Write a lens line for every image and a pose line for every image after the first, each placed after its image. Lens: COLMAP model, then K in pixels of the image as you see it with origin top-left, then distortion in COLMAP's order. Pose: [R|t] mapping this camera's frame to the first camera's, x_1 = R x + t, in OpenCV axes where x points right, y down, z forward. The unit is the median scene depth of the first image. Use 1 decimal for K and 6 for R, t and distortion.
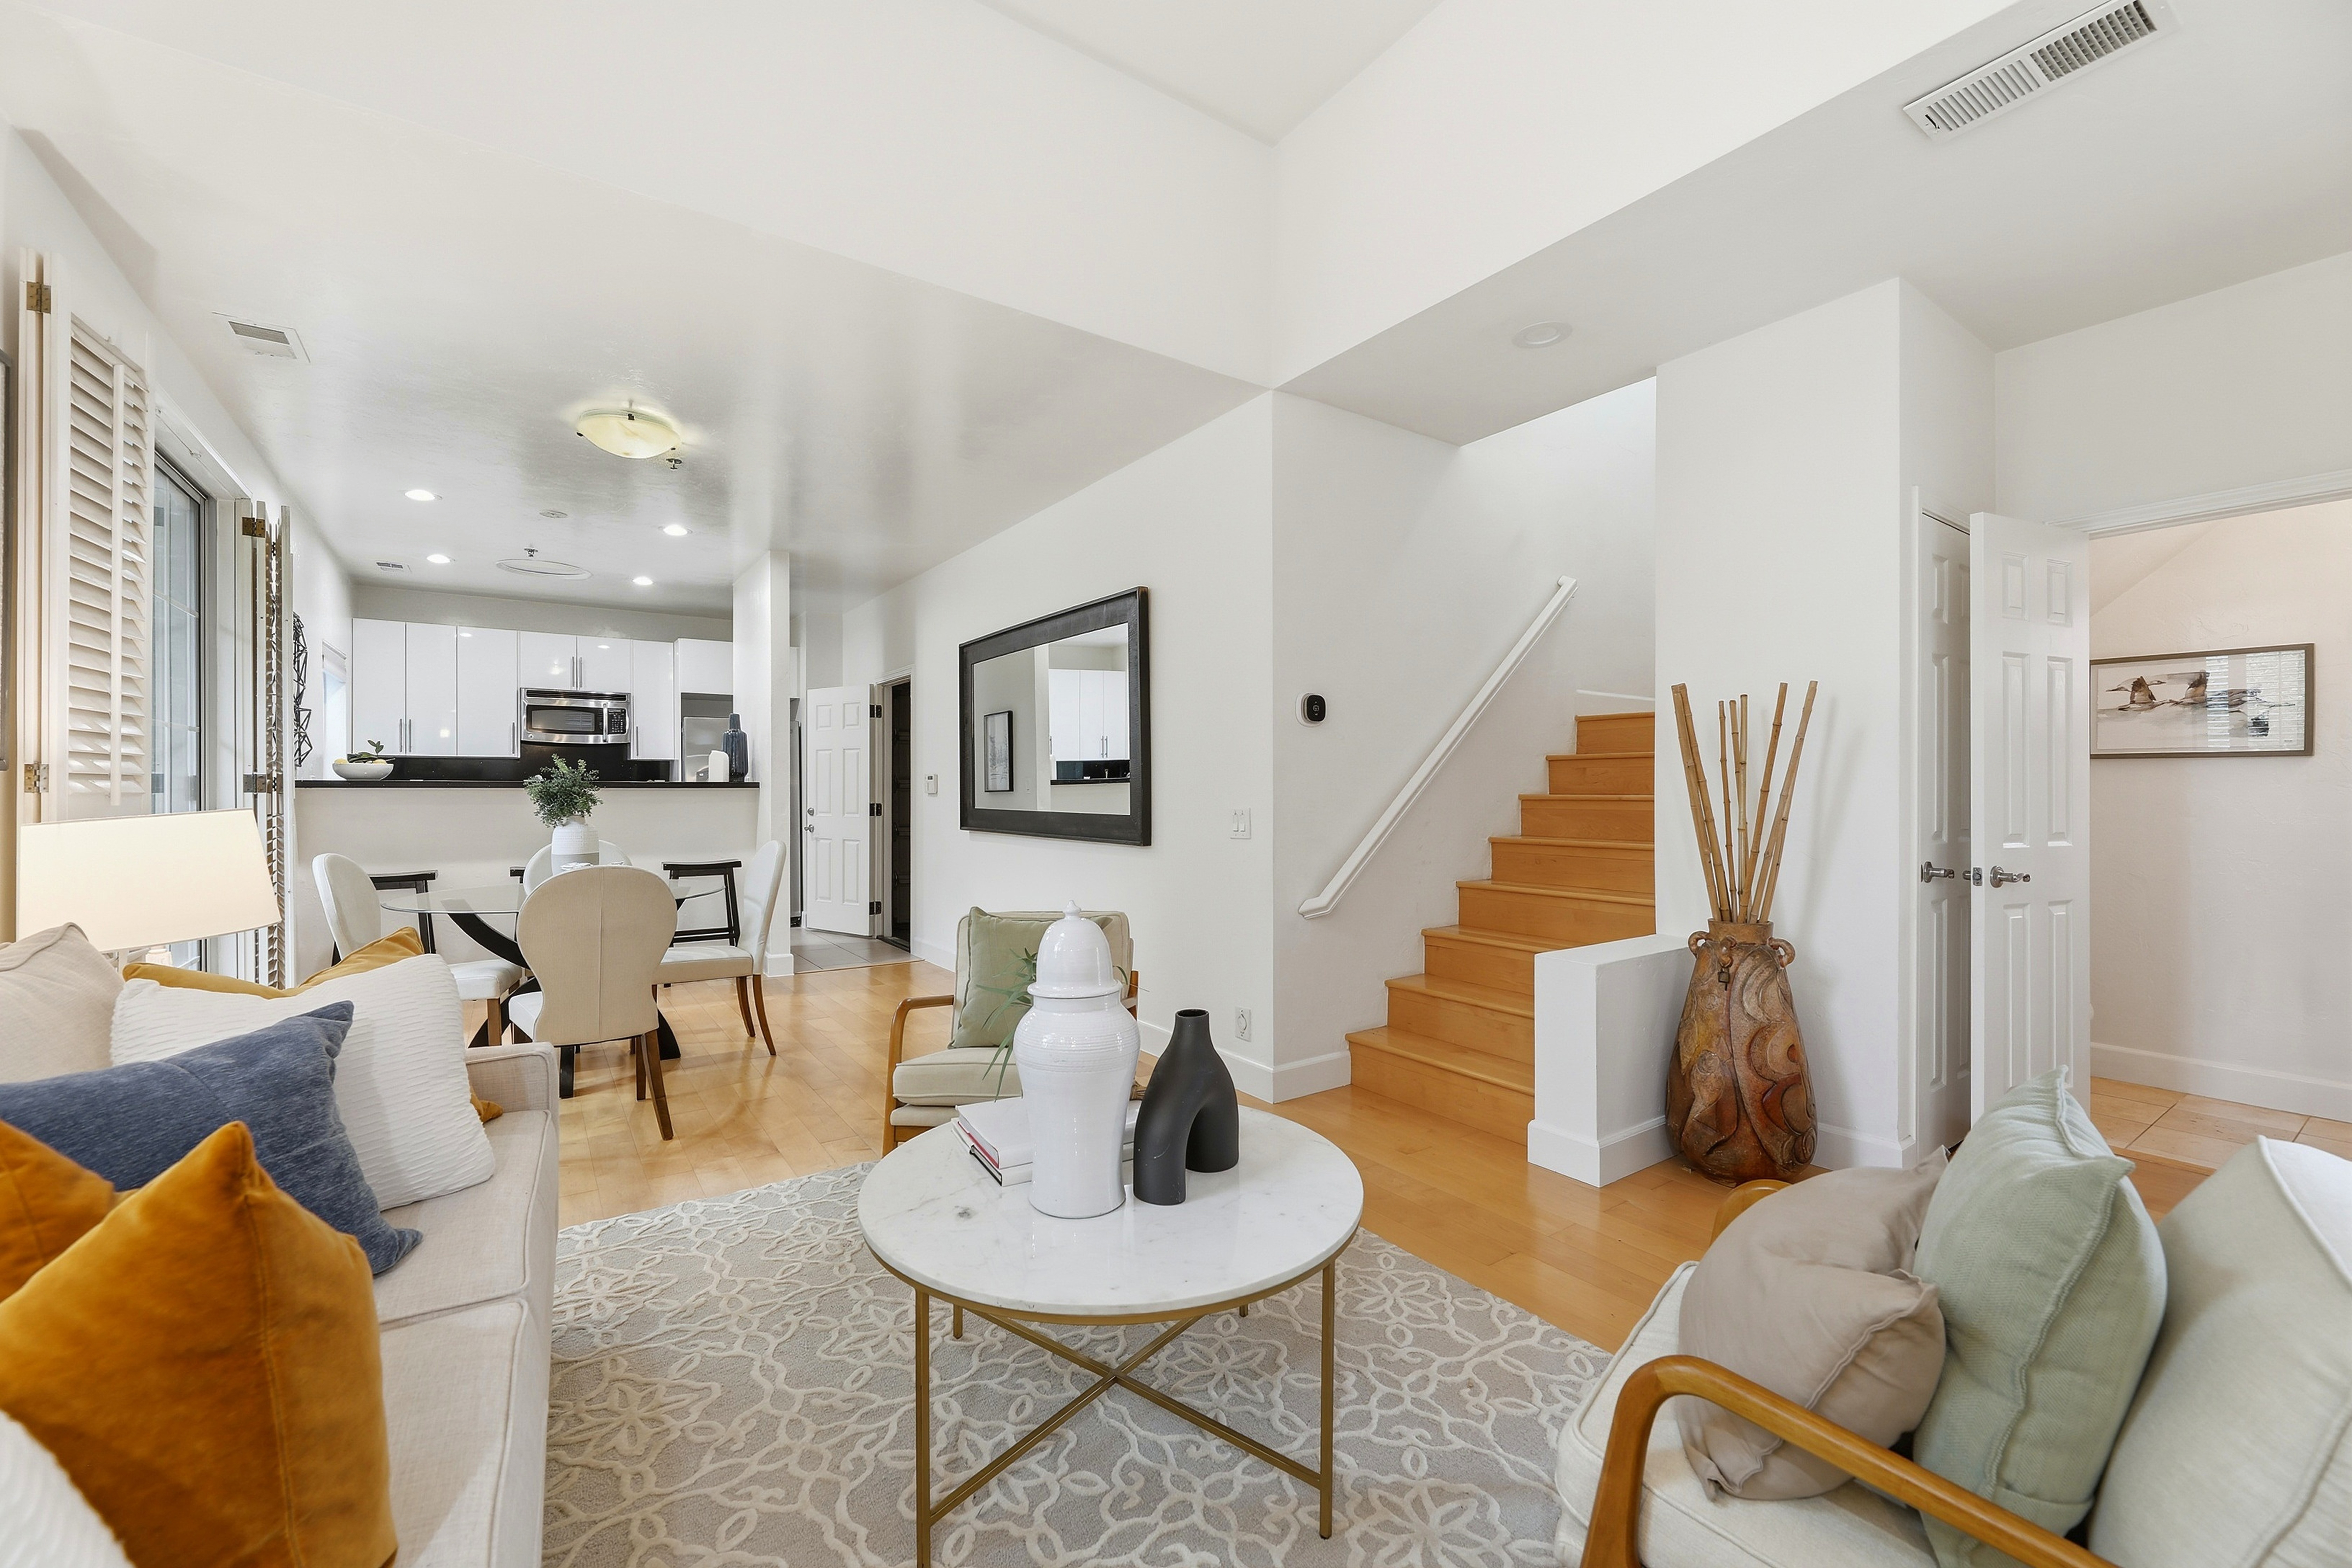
lens RADIAL K [[950.4, 0, 1171.4], [0, 950.4, 783.7], [0, 0, 1]] dist [-0.001177, -0.000657]
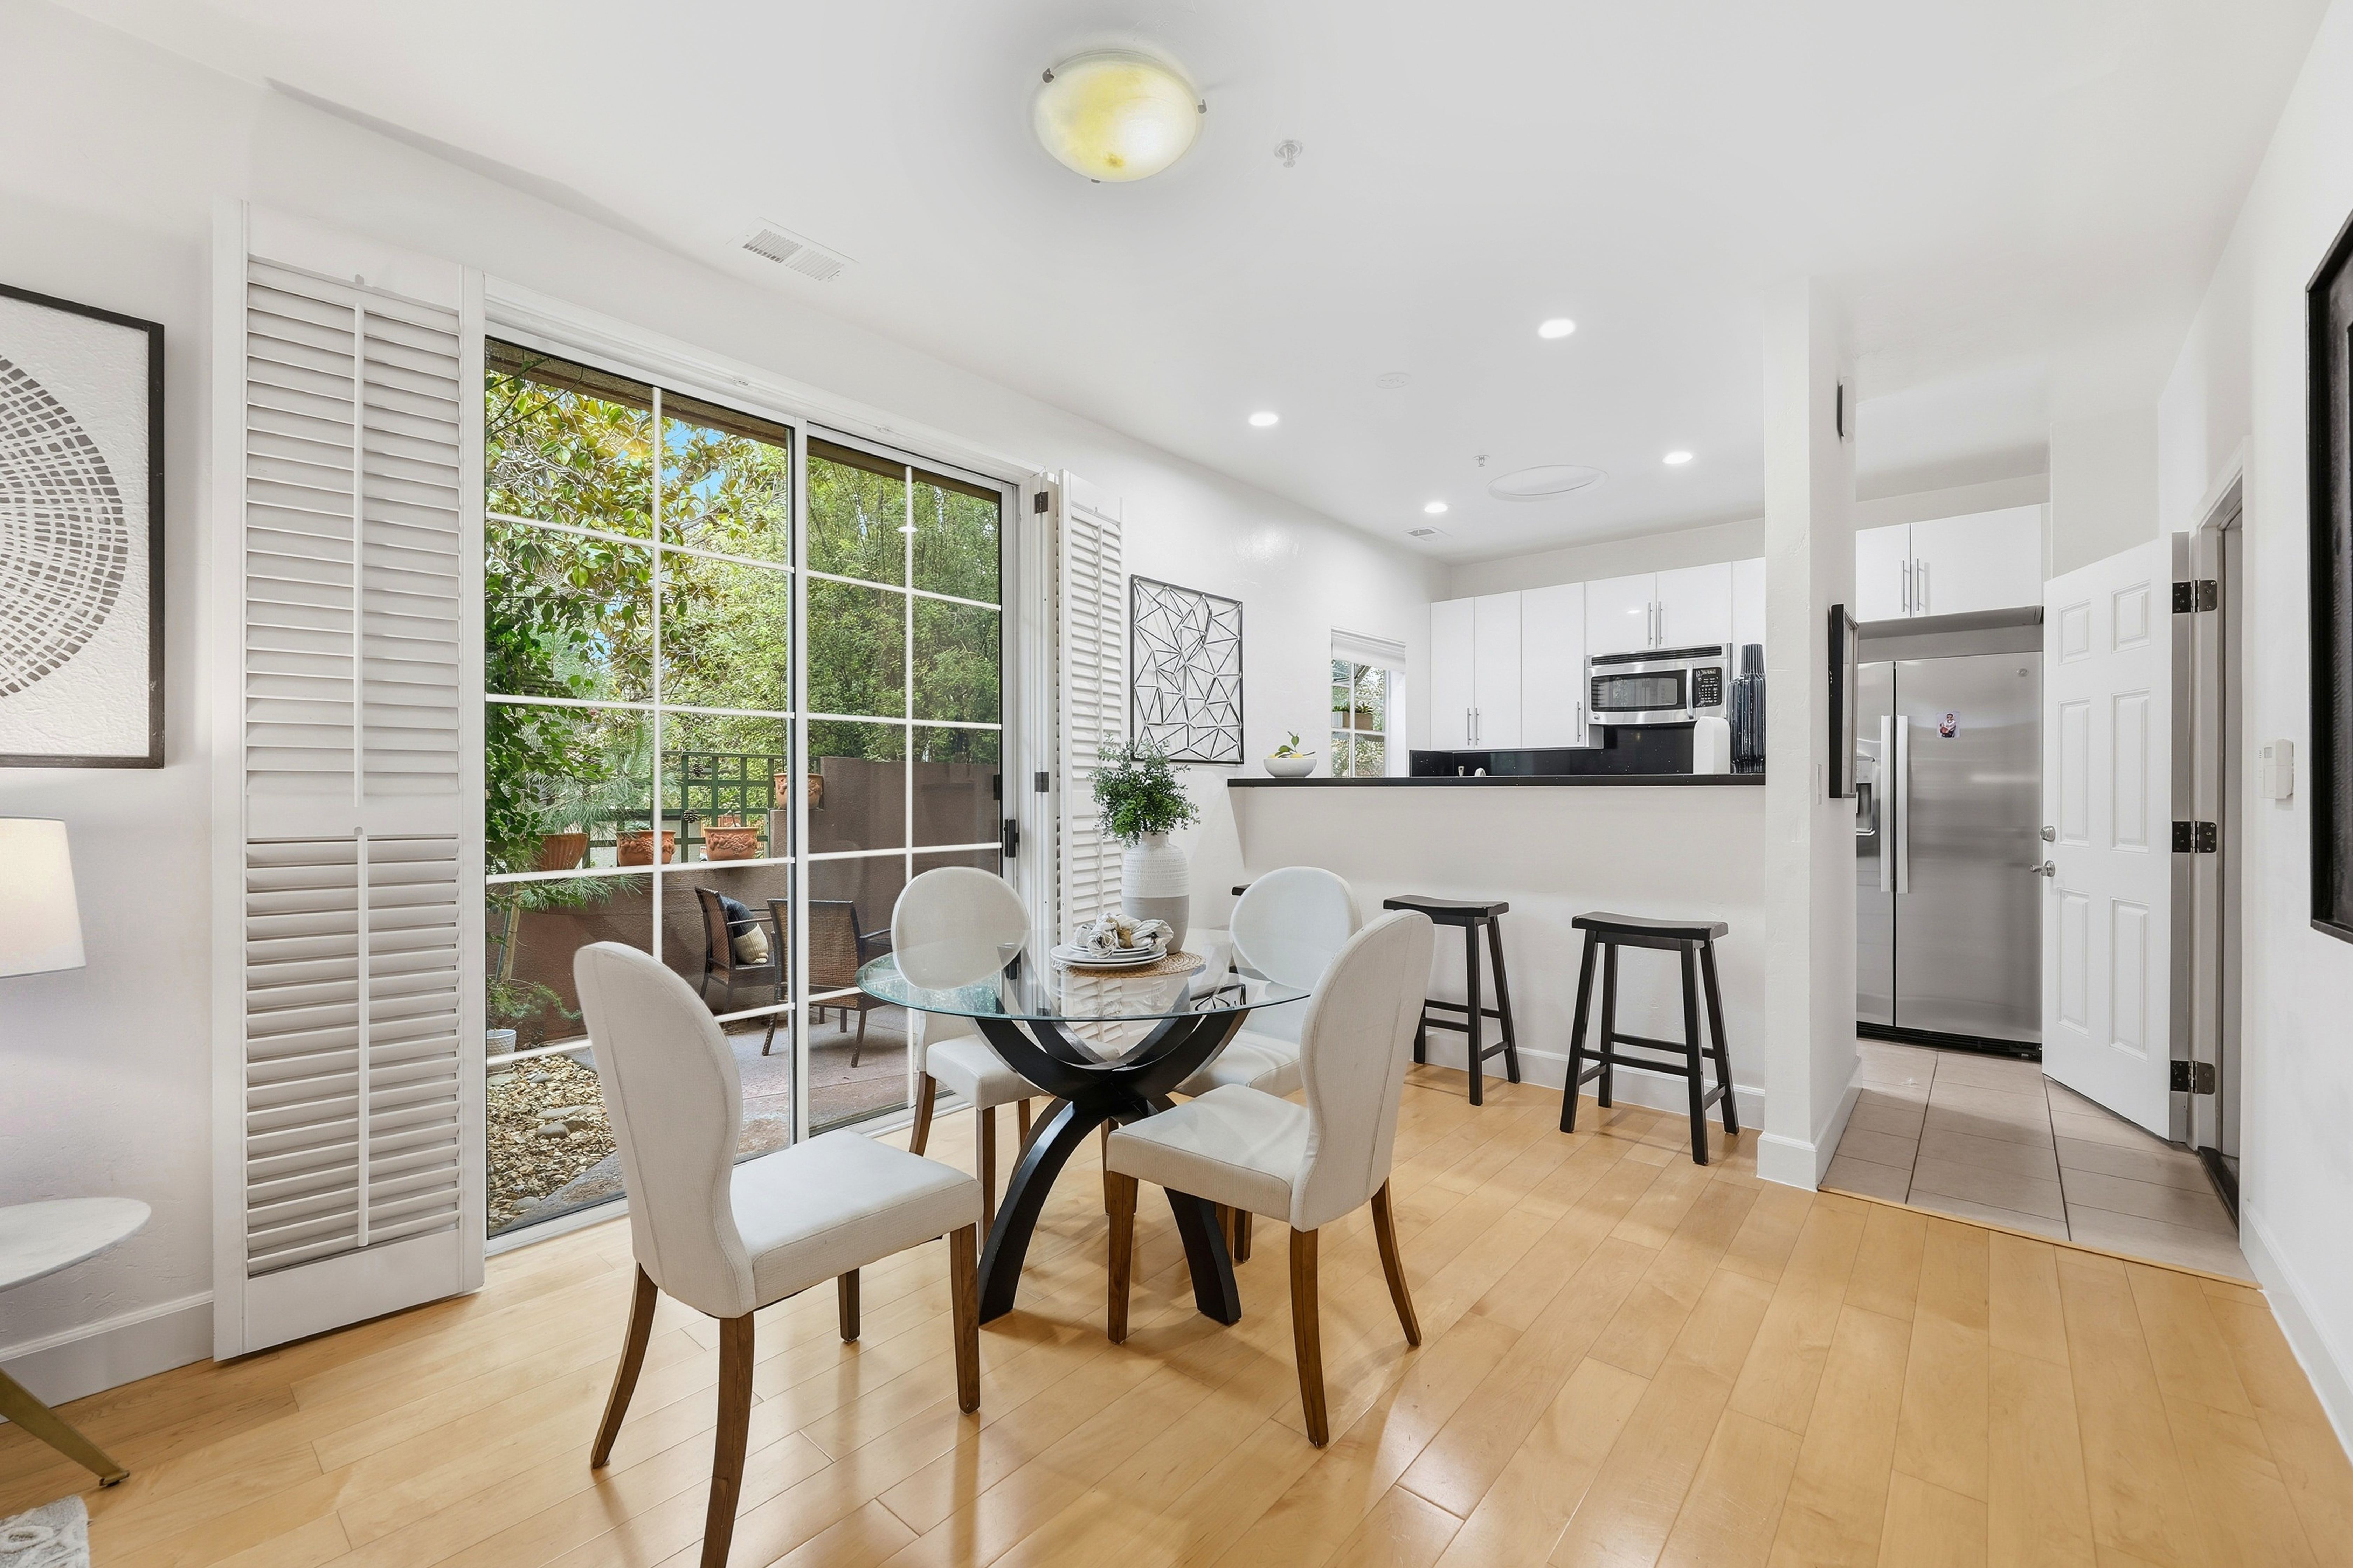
lens RADIAL K [[950.7, 0, 1164.4], [0, 950.7, 792.9], [0, 0, 1]] dist [-0.001177, -0.000657]
pose [[0.246196, 0.003365, -0.969214, -0.028104], [0.007225, 0.999960, 0.005307, 0.003472], [0.969193, -0.008309, 0.246161, 0.527363]]
